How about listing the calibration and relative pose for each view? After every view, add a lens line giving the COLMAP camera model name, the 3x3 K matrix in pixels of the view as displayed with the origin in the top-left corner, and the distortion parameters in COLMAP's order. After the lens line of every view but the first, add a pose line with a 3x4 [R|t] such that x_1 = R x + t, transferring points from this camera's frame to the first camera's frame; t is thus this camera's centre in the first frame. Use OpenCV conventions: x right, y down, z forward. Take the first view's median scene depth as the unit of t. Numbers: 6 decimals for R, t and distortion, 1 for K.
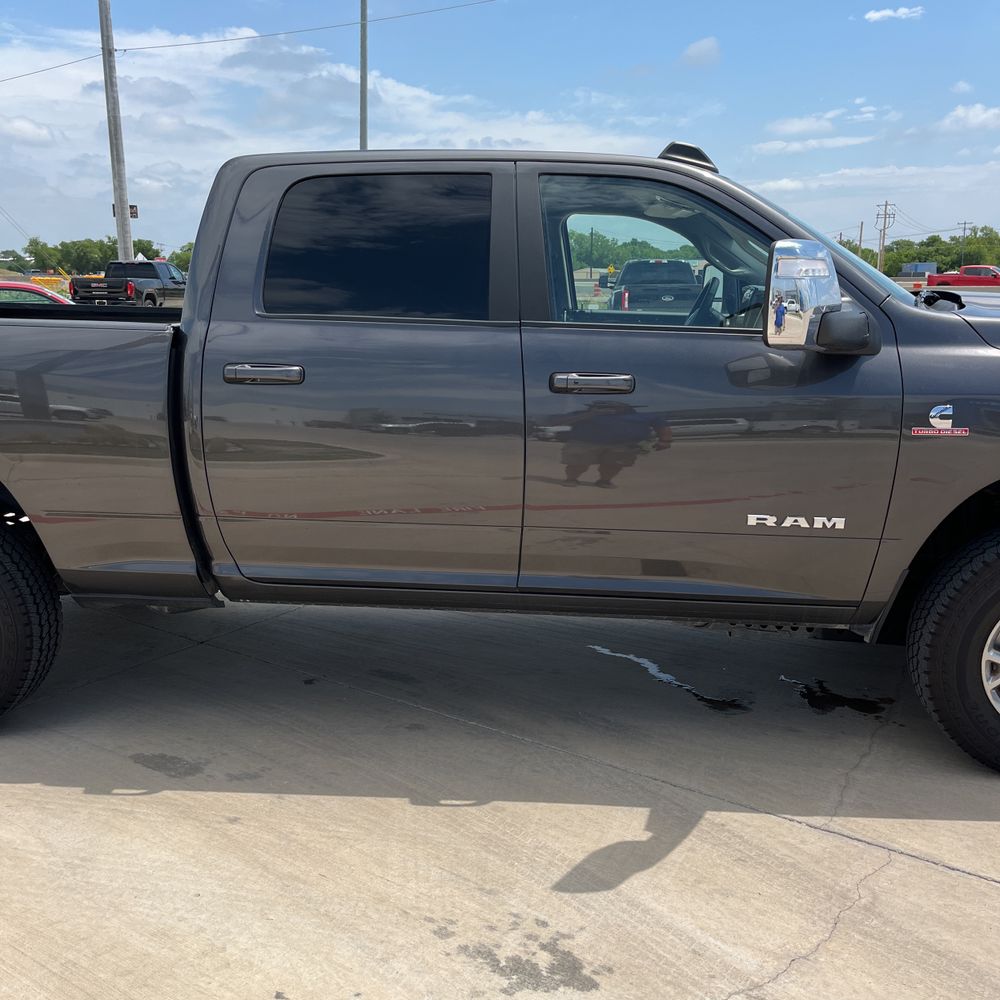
lens RADIAL K [[1027.2, 0, 500.0], [0, 1027.2, 500.0], [0, 0, 1]] dist [0.034467, -0.001971]
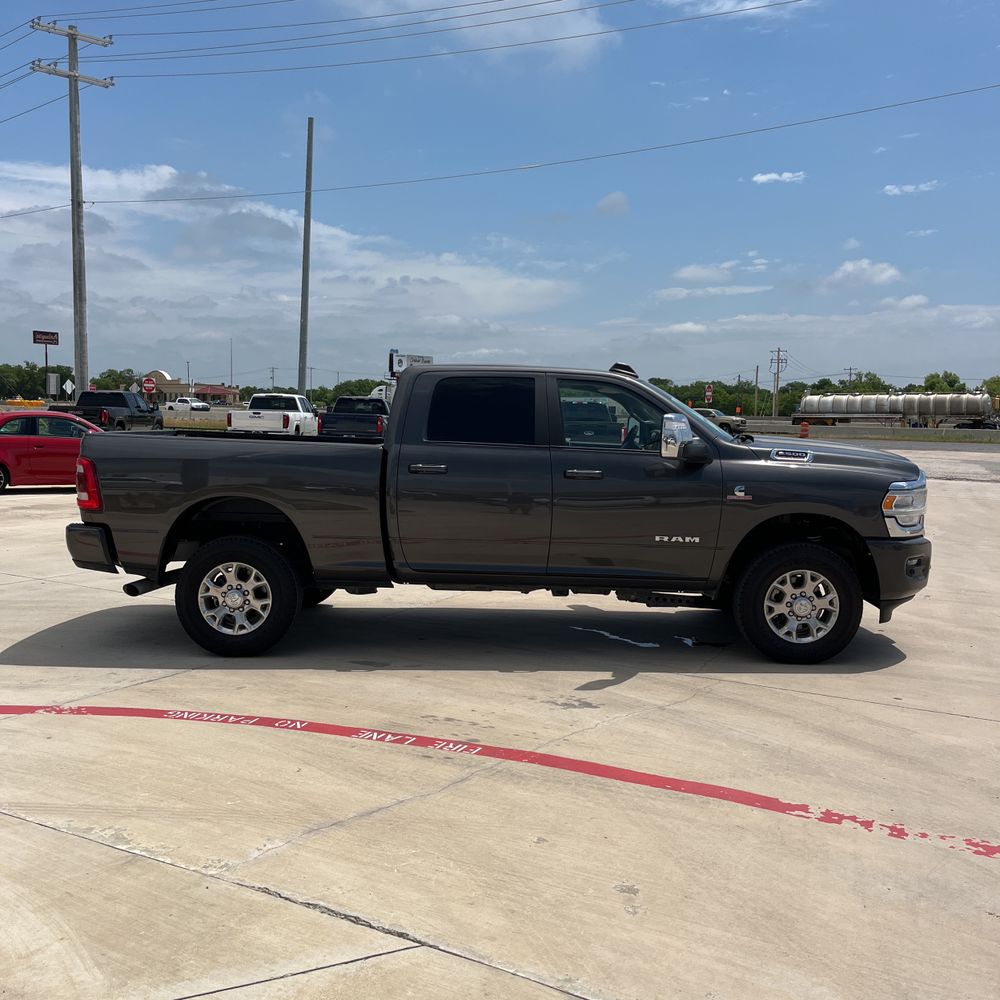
lens RADIAL K [[1038.7, 0, 520.6], [0, 1038.7, 496.7], [0, 0, 1]] dist [0.089518, 0.000240]
pose [[0.994367, 0.010318, 0.105487, -0.261044], [0.003415, 0.991615, -0.129184, 0.206160], [-0.105936, 0.128816, 0.985994, -1.088112]]
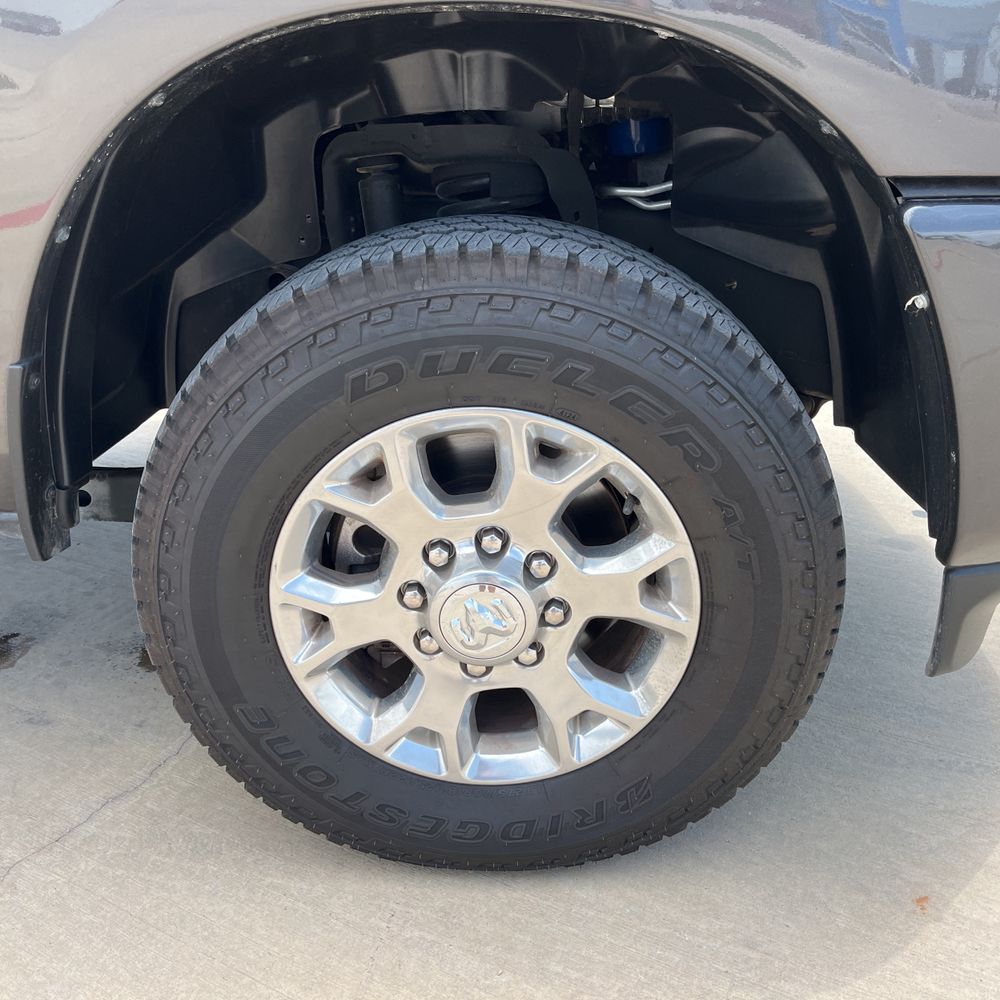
lens RADIAL K [[994.2, 0, 484.3], [0, 994.2, 498.3], [0, 0, 1]] dist [0.078988, -0.008360]
pose [[0.999457, -0.022951, 0.023649, 0.527106], [0.017957, 0.981000, 0.193173, 0.047752], [-0.027633, -0.192643, 0.980880, 0.637804]]
